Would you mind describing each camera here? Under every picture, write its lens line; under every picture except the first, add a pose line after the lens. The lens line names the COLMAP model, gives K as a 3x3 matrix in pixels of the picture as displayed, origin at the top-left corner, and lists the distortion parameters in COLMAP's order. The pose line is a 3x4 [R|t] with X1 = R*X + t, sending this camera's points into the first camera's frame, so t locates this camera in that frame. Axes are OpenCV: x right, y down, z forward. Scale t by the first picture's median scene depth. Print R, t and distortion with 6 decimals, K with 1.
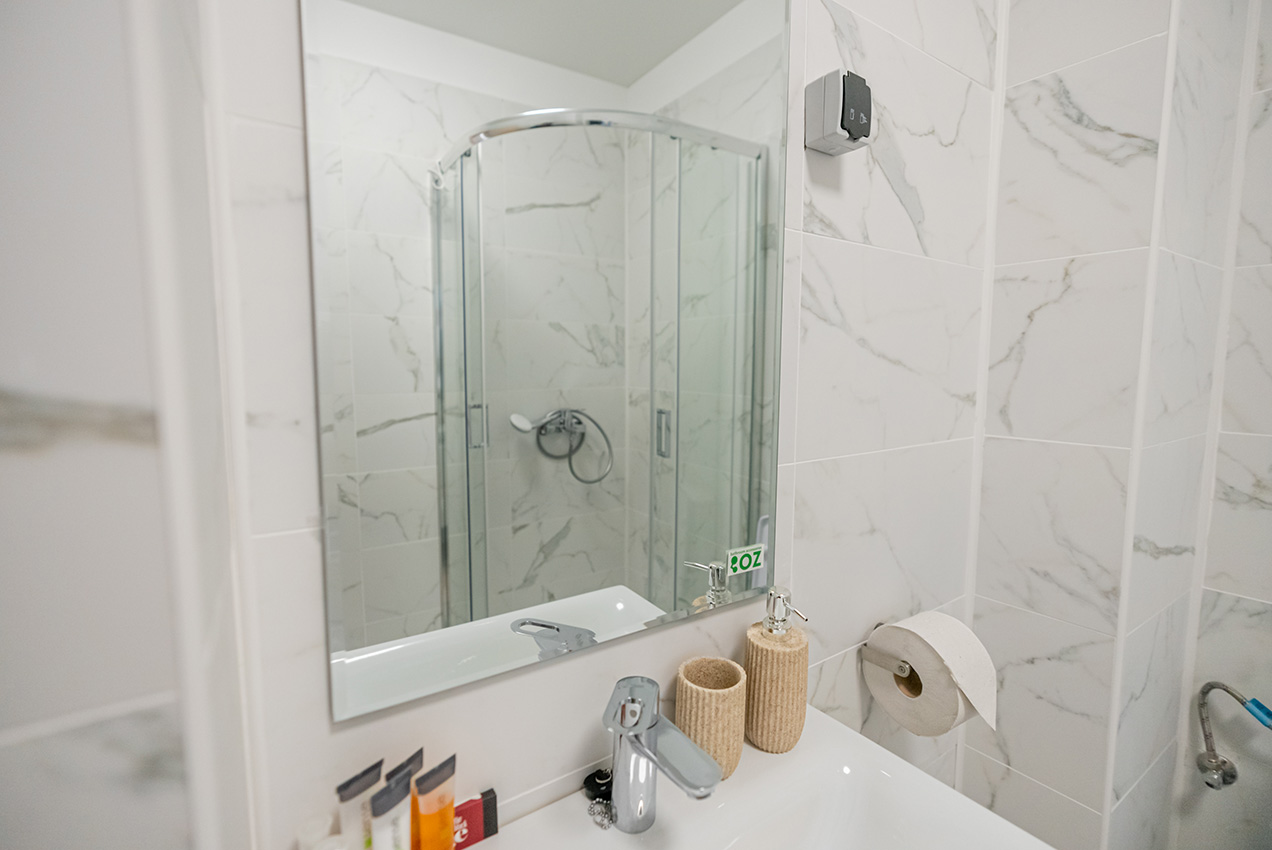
lens RADIAL K [[572.2, 0, 639.9], [0, 572.2, 417.0], [0, 0, 1]] dist [-0.010942, 0.004146]
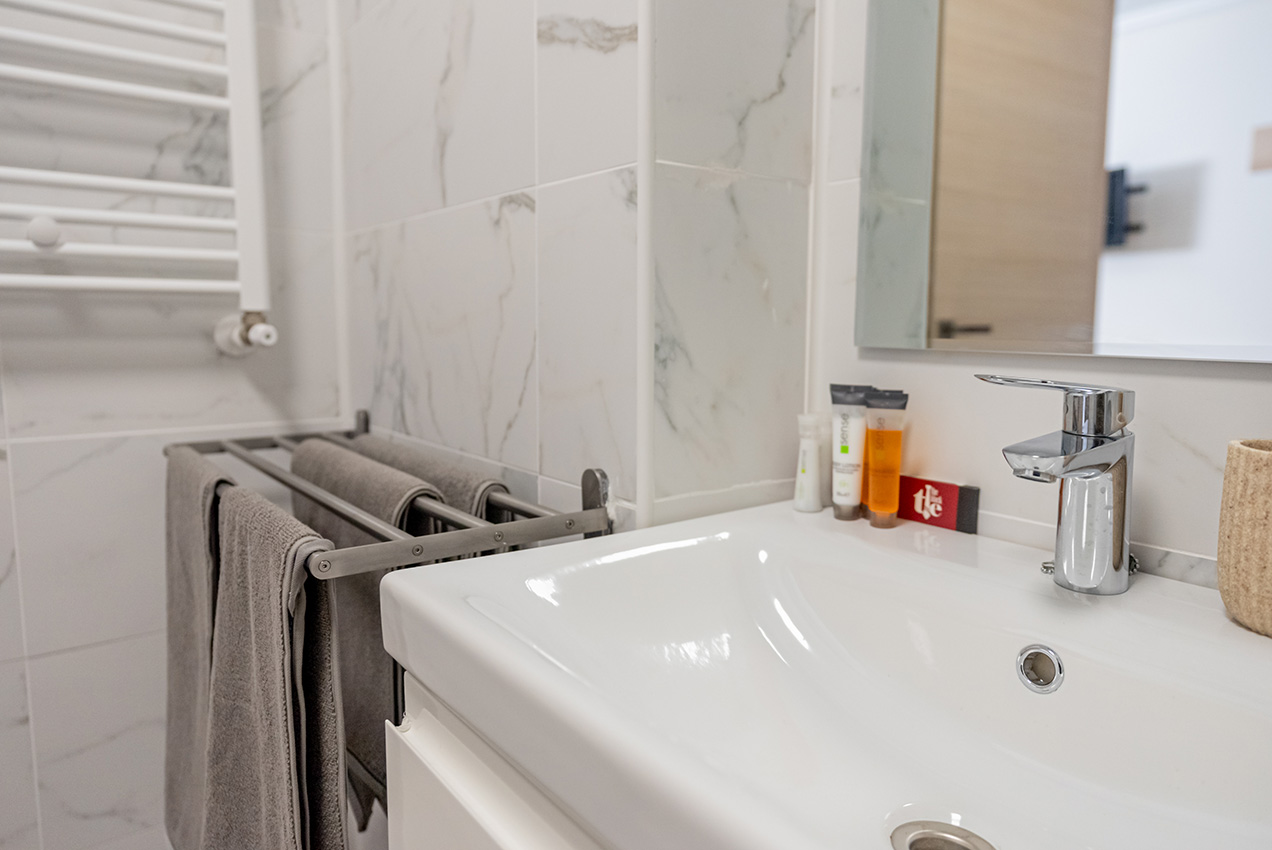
lens RADIAL K [[815.2, 0, 636.0], [0, 815.2, 425.0], [0, 0, 1]] dist [0.007100, 0.002466]
pose [[0.052849, 0.119422, -0.991436, 0.547479], [-0.101781, 0.988297, 0.113618, 0.256647], [0.993402, 0.094905, 0.064385, 0.203414]]
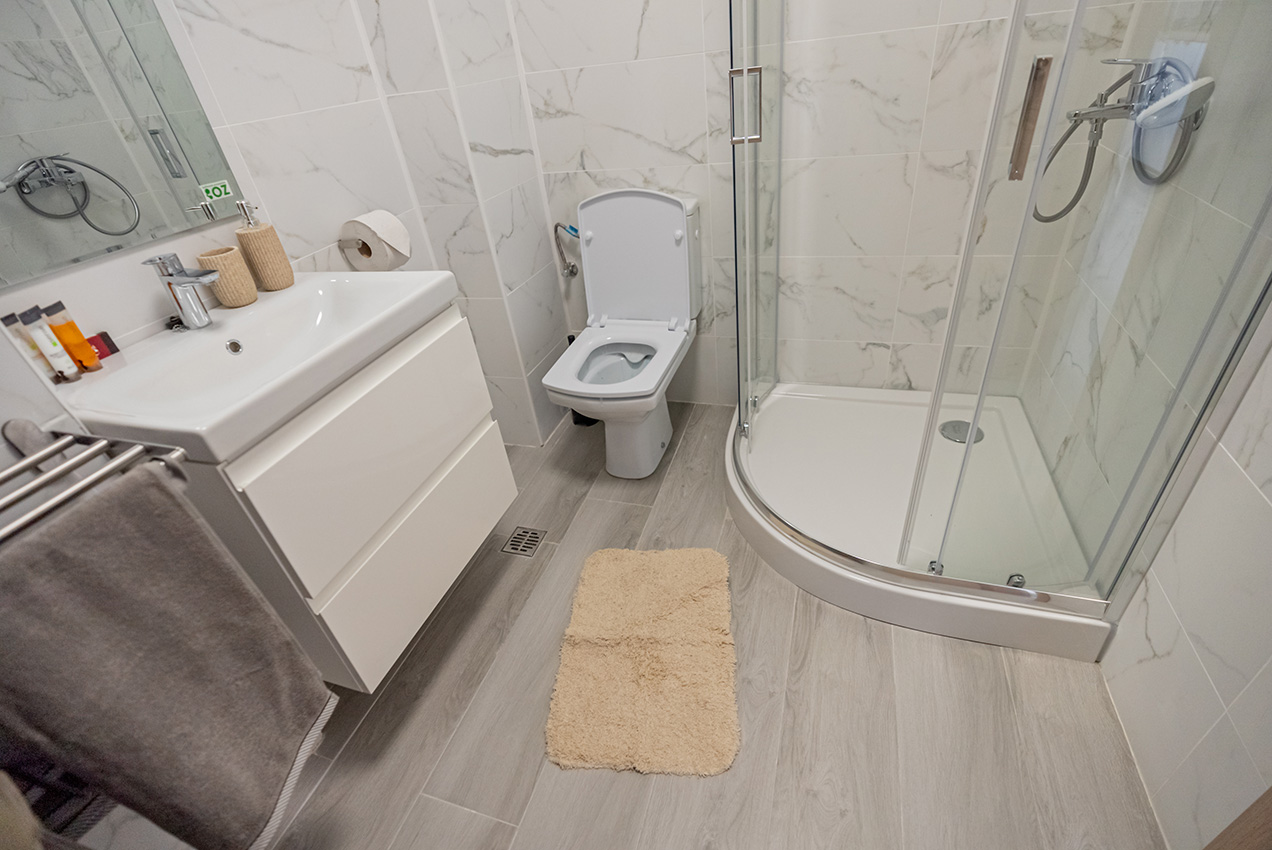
lens RADIAL K [[572.2, 0, 639.9], [0, 572.2, 417.0], [0, 0, 1]] dist [-0.010942, 0.004146]
pose [[0.789438, -0.406658, 0.459800, 0.090817], [0.163249, 0.861183, 0.481367, 0.156526], [-0.591724, -0.304948, 0.746237, -0.850649]]
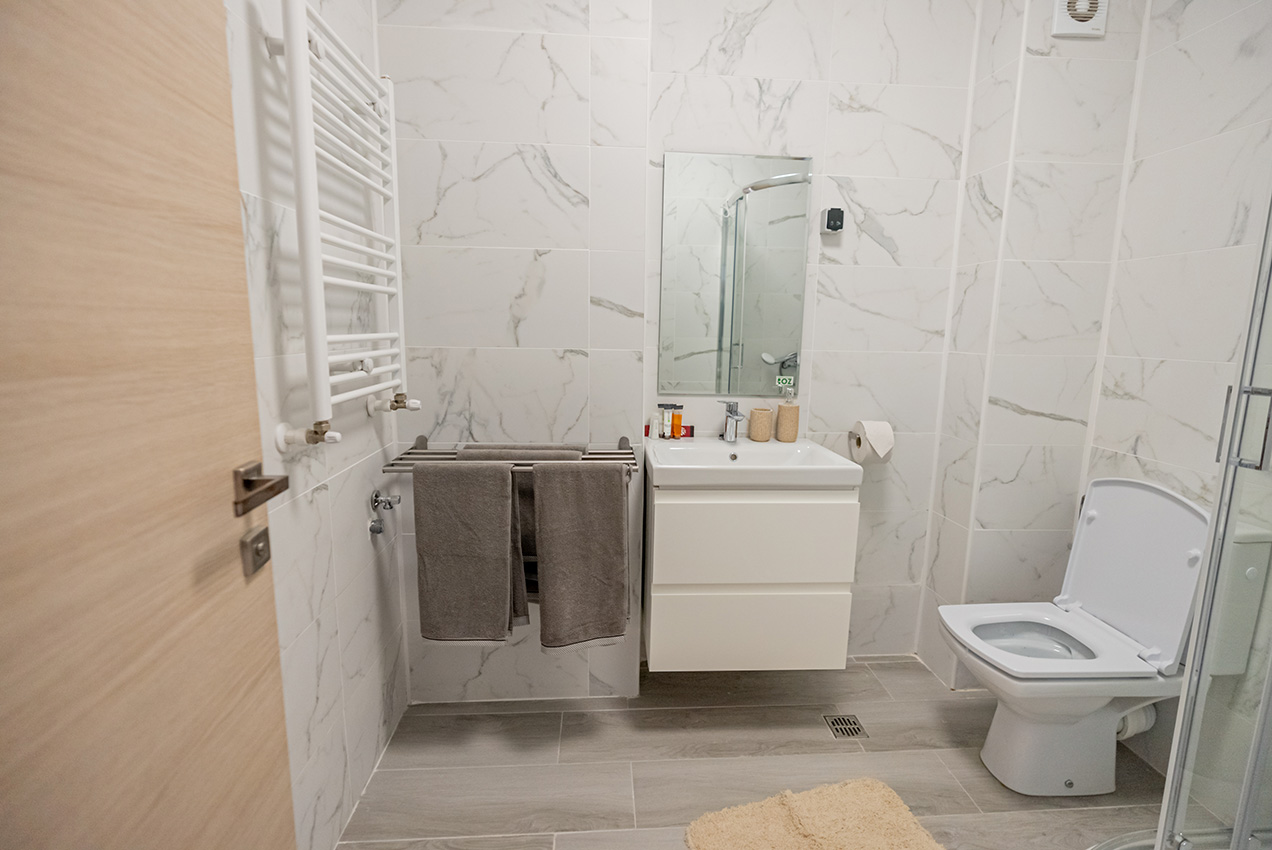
lens RADIAL K [[568.4, 0, 636.3], [0, 568.4, 419.6], [0, 0, 1]] dist [-0.009227, 0.000408]
pose [[0.855035, 0.095303, -0.509737, 0.733930], [-0.063931, 0.994841, 0.078761, 0.189764], [0.514614, -0.034756, 0.856717, -1.329713]]
